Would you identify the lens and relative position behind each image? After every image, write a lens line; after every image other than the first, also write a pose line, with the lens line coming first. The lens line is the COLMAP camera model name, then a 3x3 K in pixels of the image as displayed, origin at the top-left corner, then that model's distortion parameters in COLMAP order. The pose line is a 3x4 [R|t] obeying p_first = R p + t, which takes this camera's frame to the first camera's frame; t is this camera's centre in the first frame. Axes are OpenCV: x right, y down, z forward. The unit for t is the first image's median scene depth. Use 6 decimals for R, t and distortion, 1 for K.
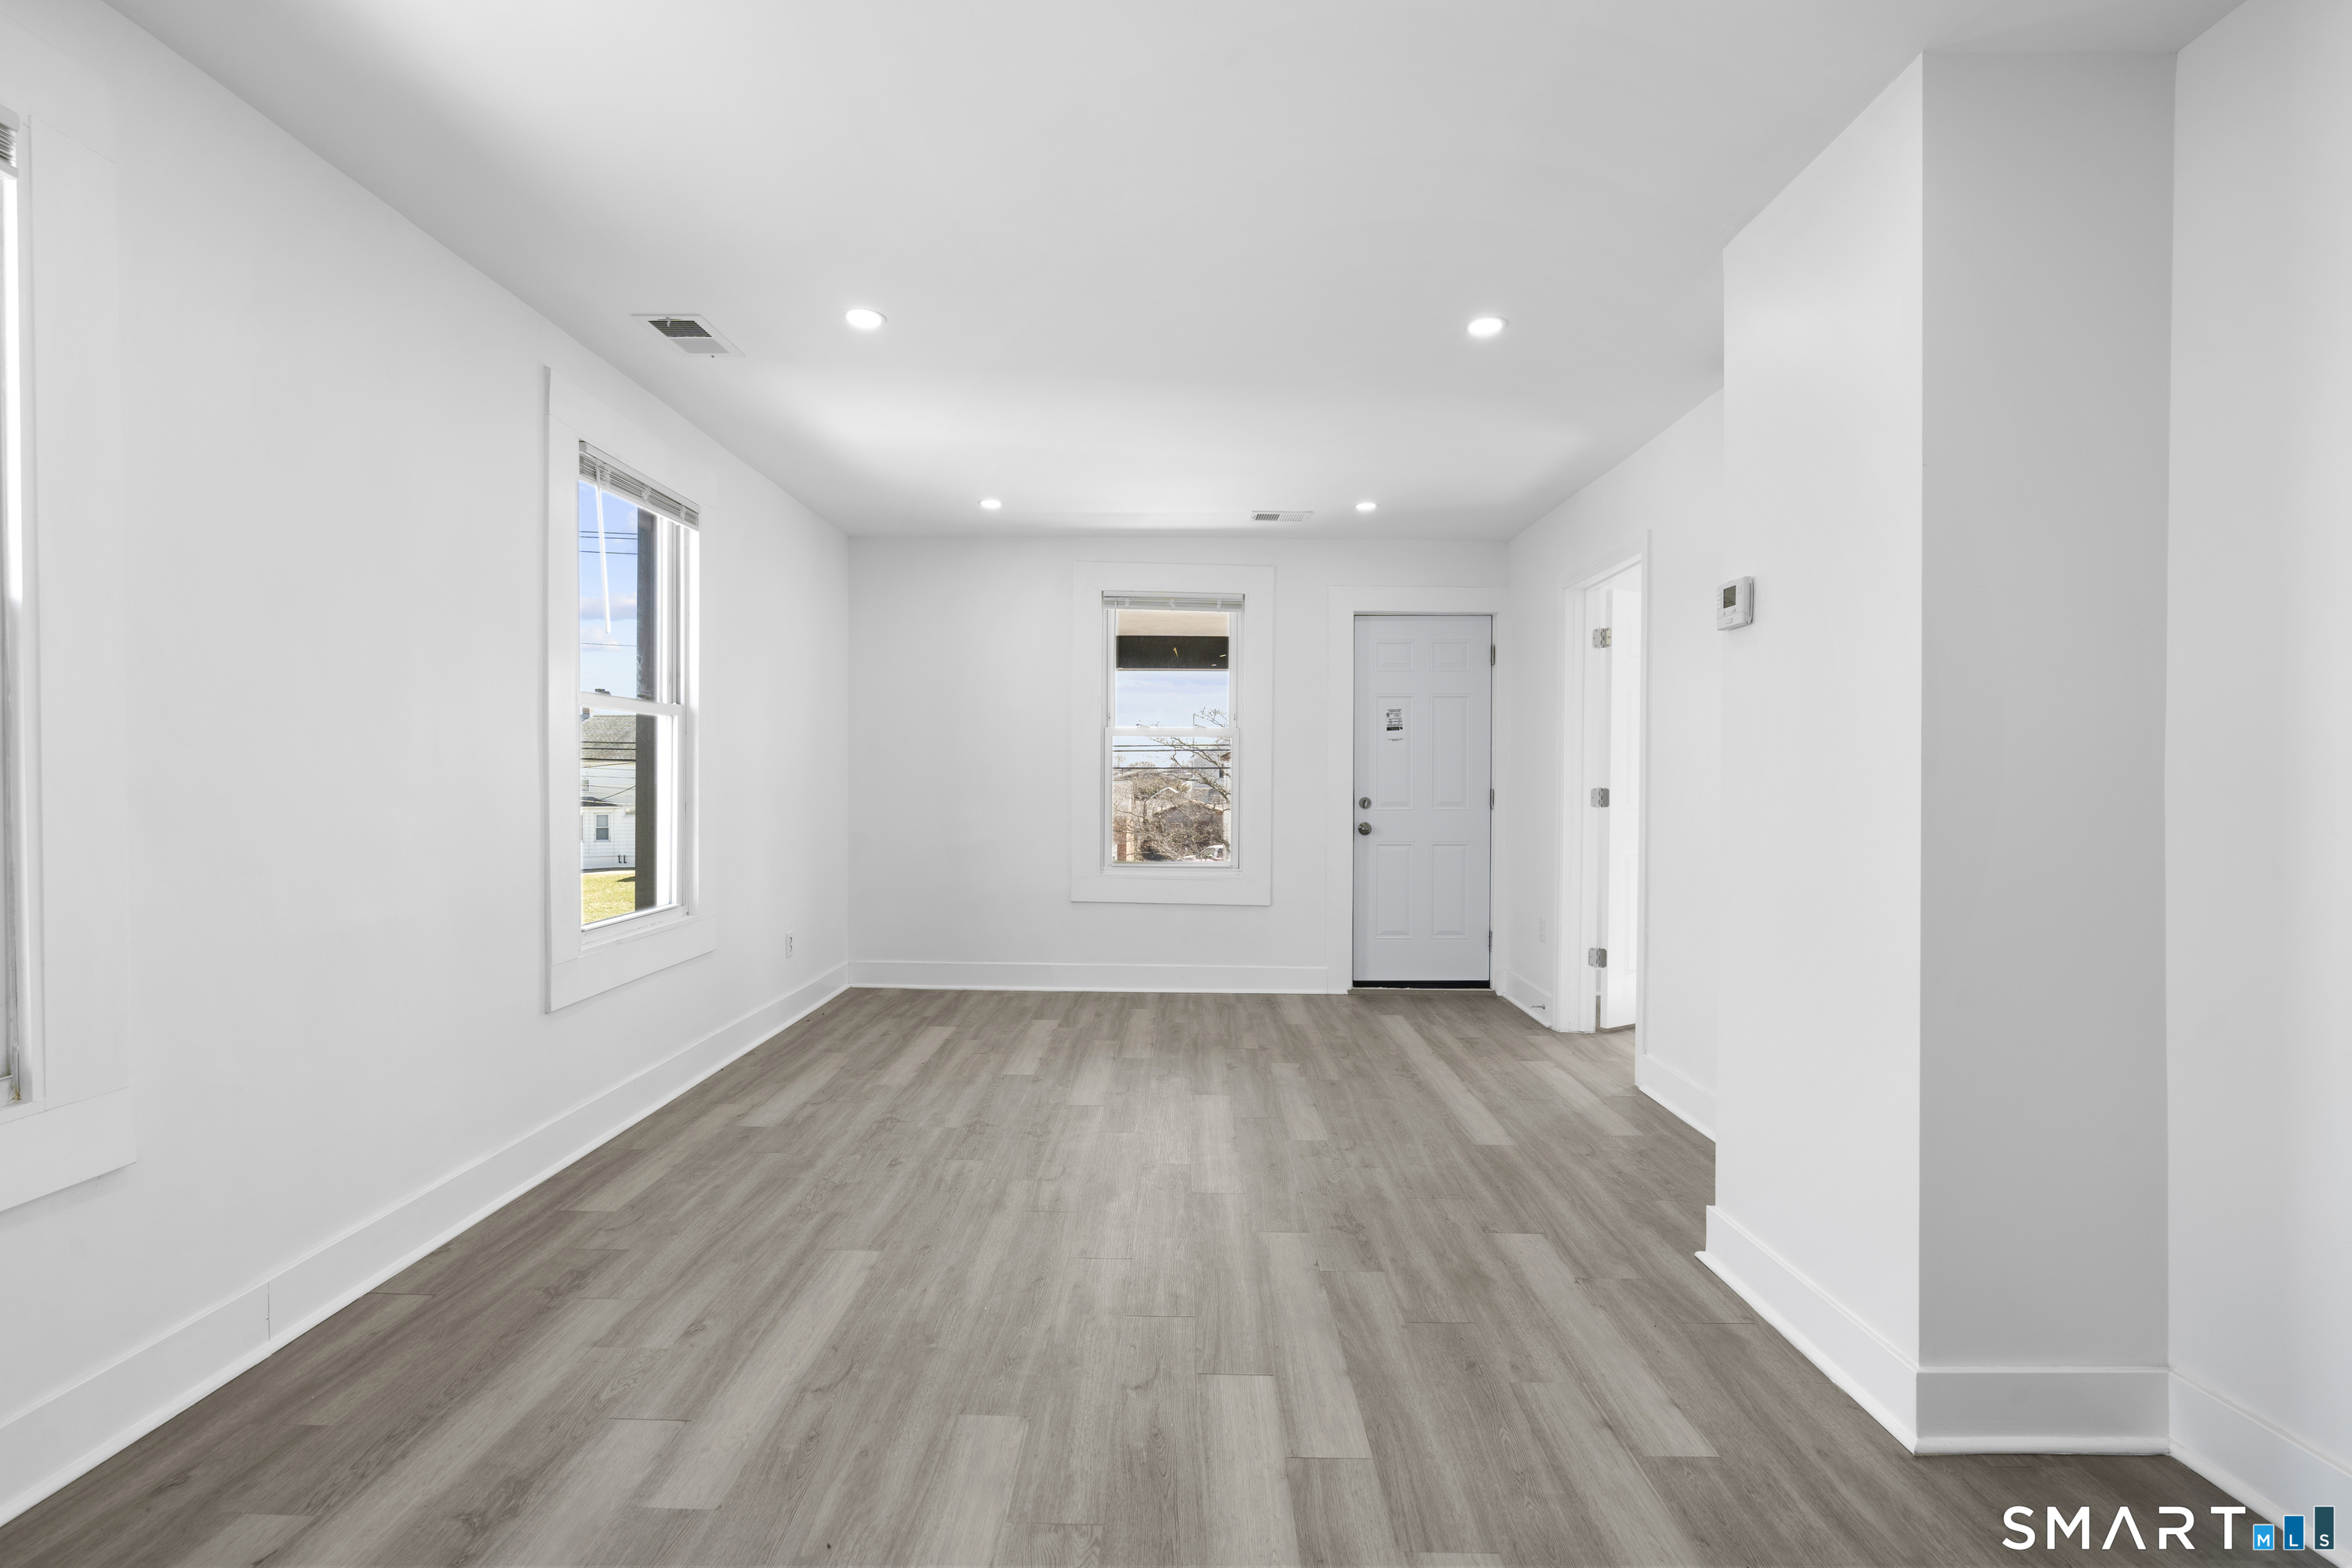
lens RADIAL K [[1049.3, 0, 1174.6], [0, 1049.3, 787.8], [0, 0, 1]] dist [-0.012120, 0.003341]
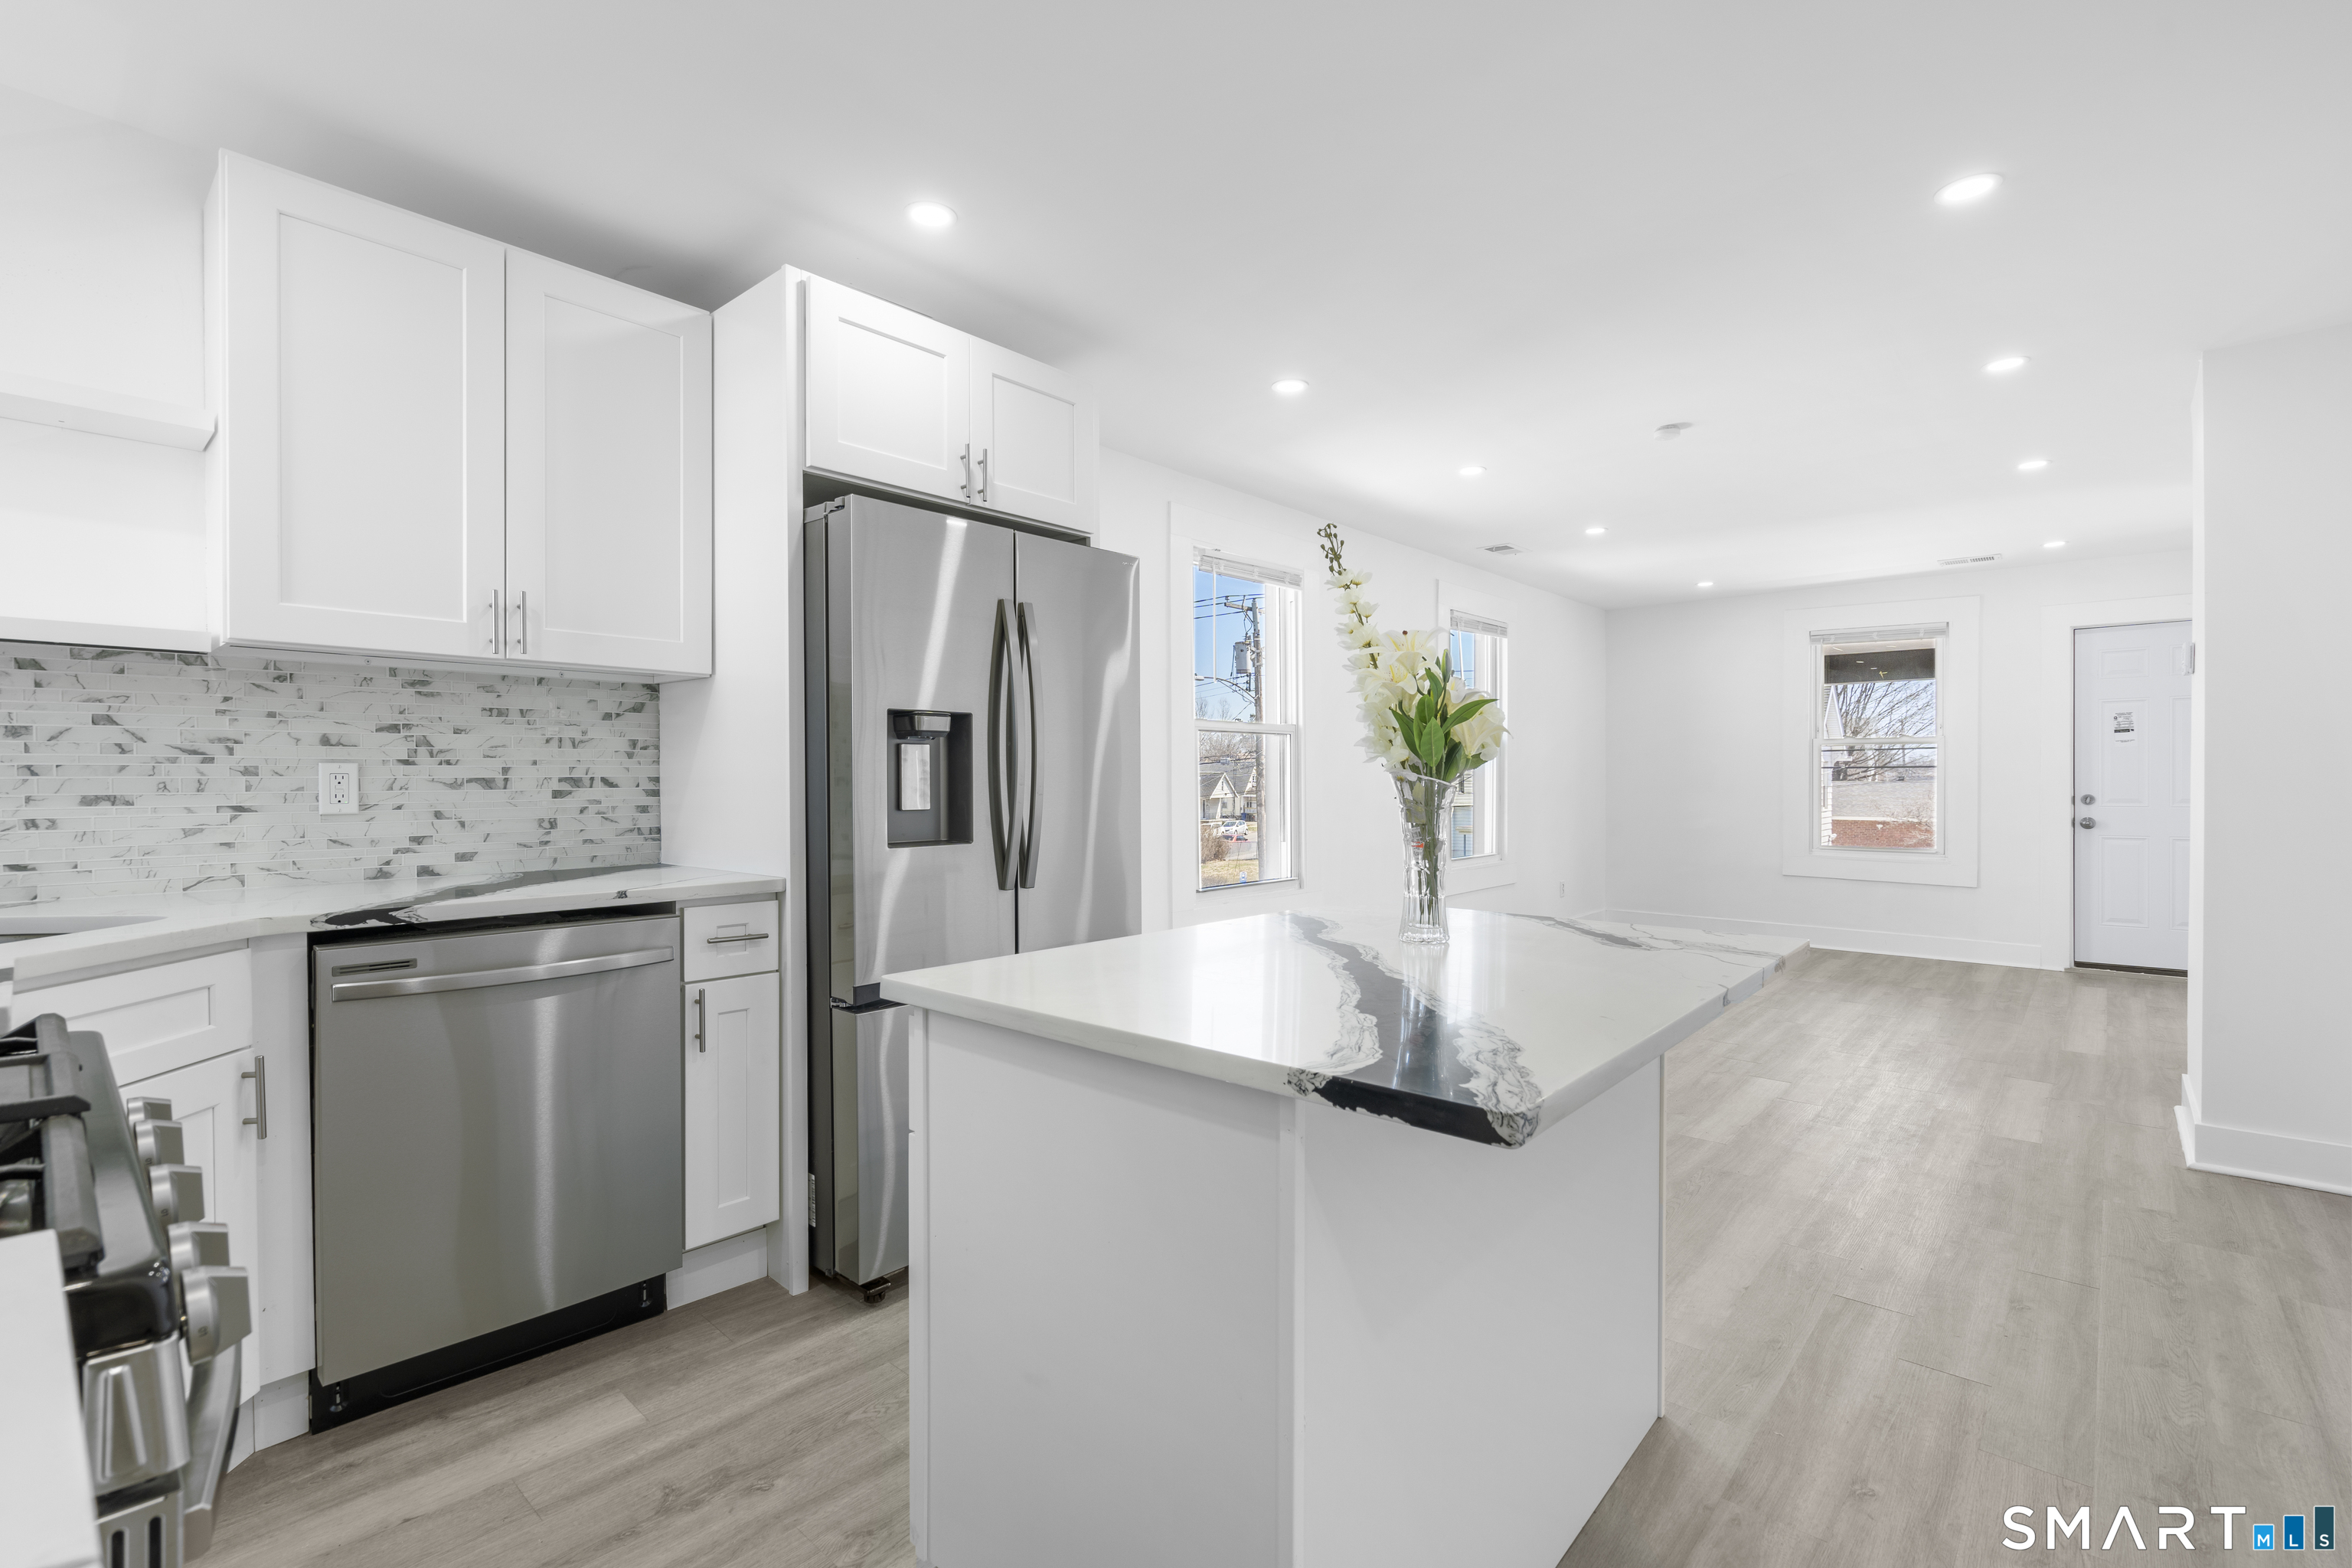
lens RADIAL K [[1049.3, 0, 1174.6], [0, 1049.3, 790.5], [0, 0, 1]] dist [-0.012120, 0.003341]
pose [[0.748911, -0.001144, -0.662670, 0.332148], [0.001997, 0.999998, 0.000530, 0.004426], [0.662668, -0.001720, 0.748911, -0.784325]]
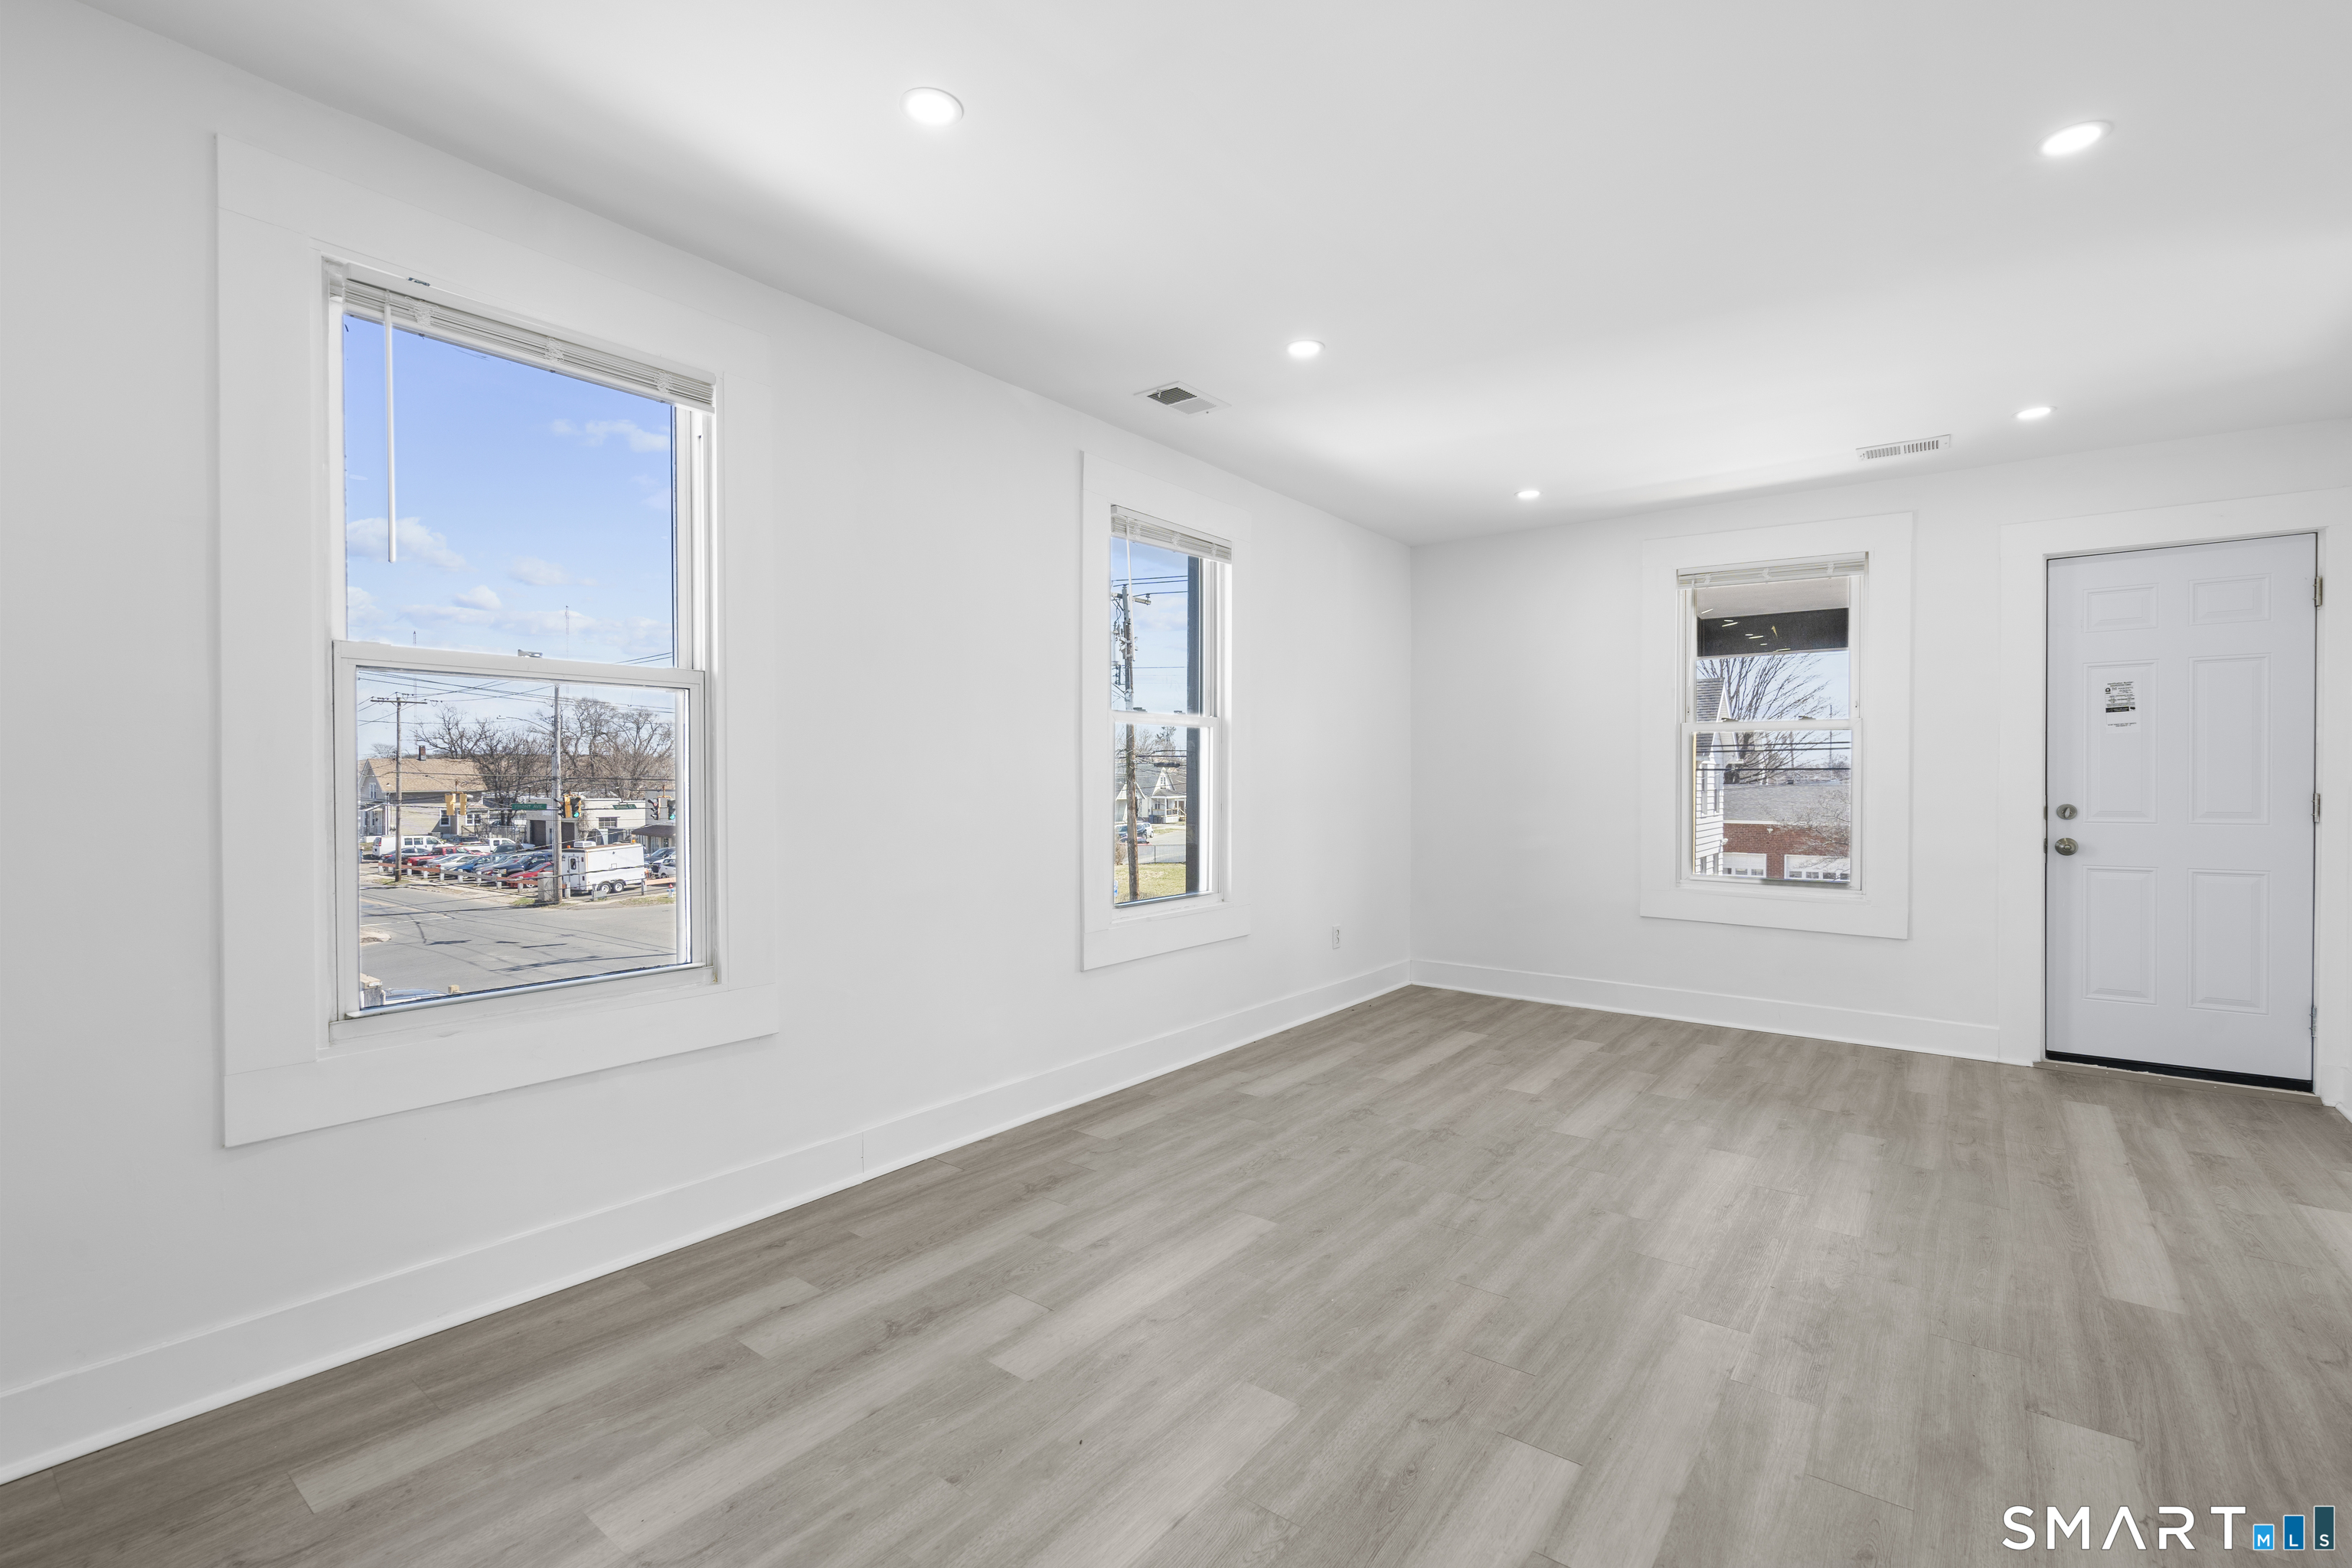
lens RADIAL K [[1049.3, 0, 1175.2], [0, 1049.3, 789.9], [0, 0, 1]] dist [-0.012120, 0.003341]
pose [[0.797502, 0.000631, -0.603316, 0.218217], [-0.001415, 0.999999, -0.000825, 0.000996], [0.603315, 0.001512, 0.797502, 0.065084]]
